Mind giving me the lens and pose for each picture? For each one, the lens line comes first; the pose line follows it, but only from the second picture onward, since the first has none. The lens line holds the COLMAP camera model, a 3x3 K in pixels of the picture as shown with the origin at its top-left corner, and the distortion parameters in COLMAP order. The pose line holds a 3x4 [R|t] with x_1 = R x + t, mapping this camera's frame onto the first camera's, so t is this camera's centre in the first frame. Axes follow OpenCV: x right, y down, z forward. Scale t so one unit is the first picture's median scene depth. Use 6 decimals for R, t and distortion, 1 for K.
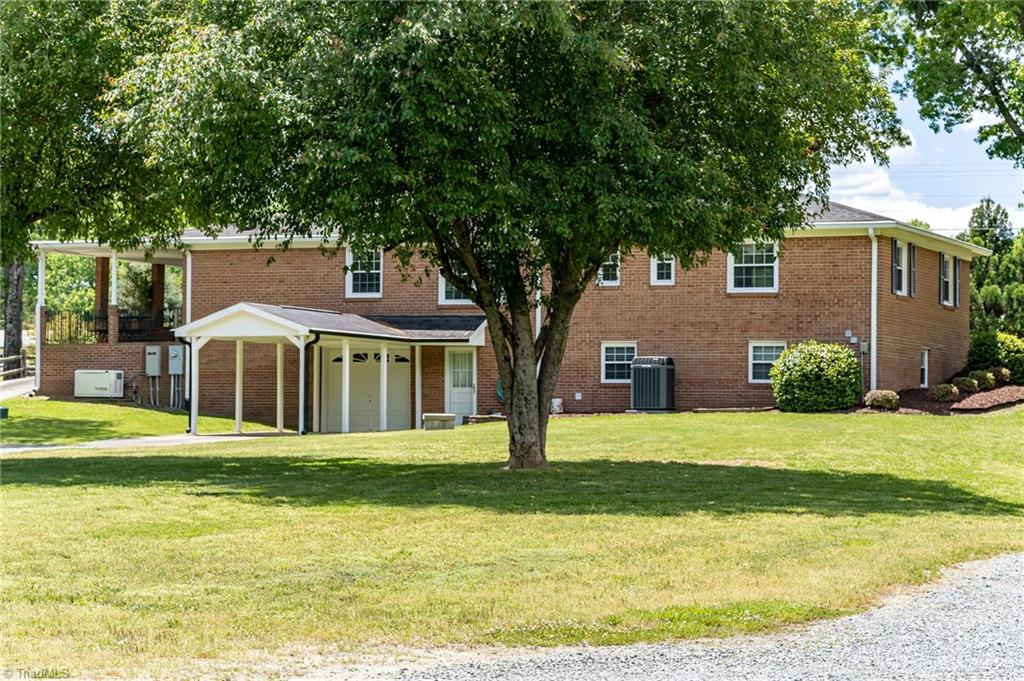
lens RADIAL K [[2527.6, 0, 515.4], [0, 2527.6, 339.3], [0, 0, 1]] dist [0.108911, 0.000000]
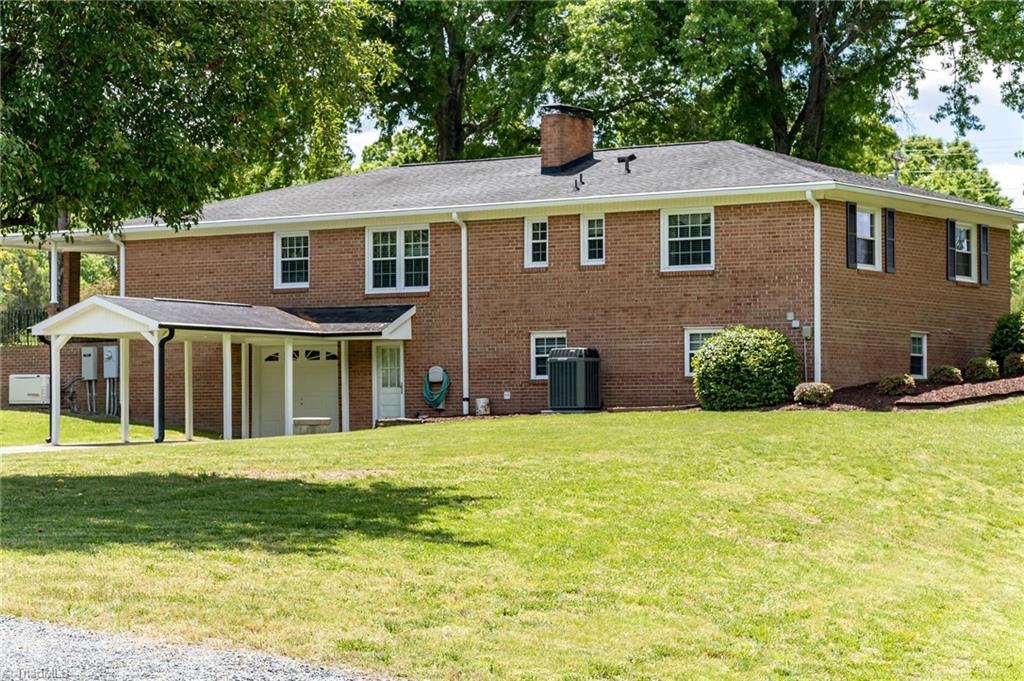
lens RADIAL K [[2527.6, 0, 509.6], [0, 2527.6, 342.6], [0, 0, 1]] dist [0.108911, 0.000000]
pose [[0.981902, -0.018662, -0.188466, 0.194211], [0.018501, 0.999825, -0.002613, 0.006838], [0.188481, -0.000921, 0.982076, 0.148393]]
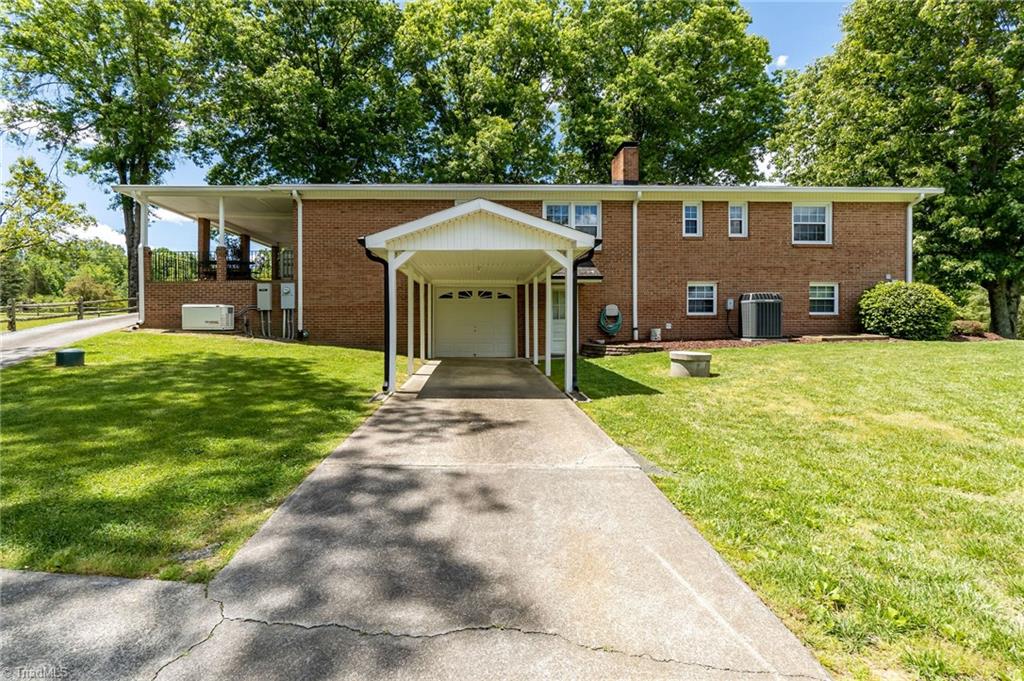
lens RADIAL K [[447.0, 0, 484.9], [0, 447.0, 321.1], [0, 0, 1]] dist [-0.007030, 0.001717]
pose [[0.909765, -0.010146, 0.414999, -0.149826], [-0.004275, 0.999419, 0.033806, 0.013379], [-0.415101, -0.032530, 0.909193, 0.857361]]
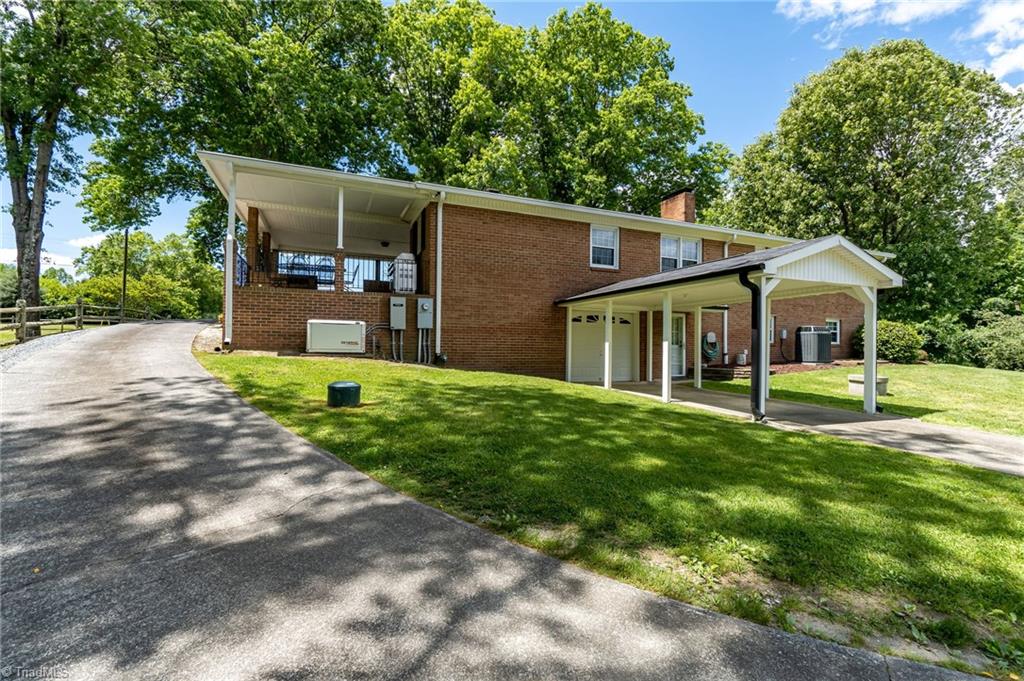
lens RADIAL K [[447.0, 0, 510.9], [0, 447.0, 341.8], [0, 0, 1]] dist [-0.007030, 0.001717]
pose [[0.699570, 0.005159, 0.714545, -0.254932], [-0.030795, 0.999263, 0.022935, 0.015386], [-0.713900, -0.038049, 0.699213, 0.937902]]
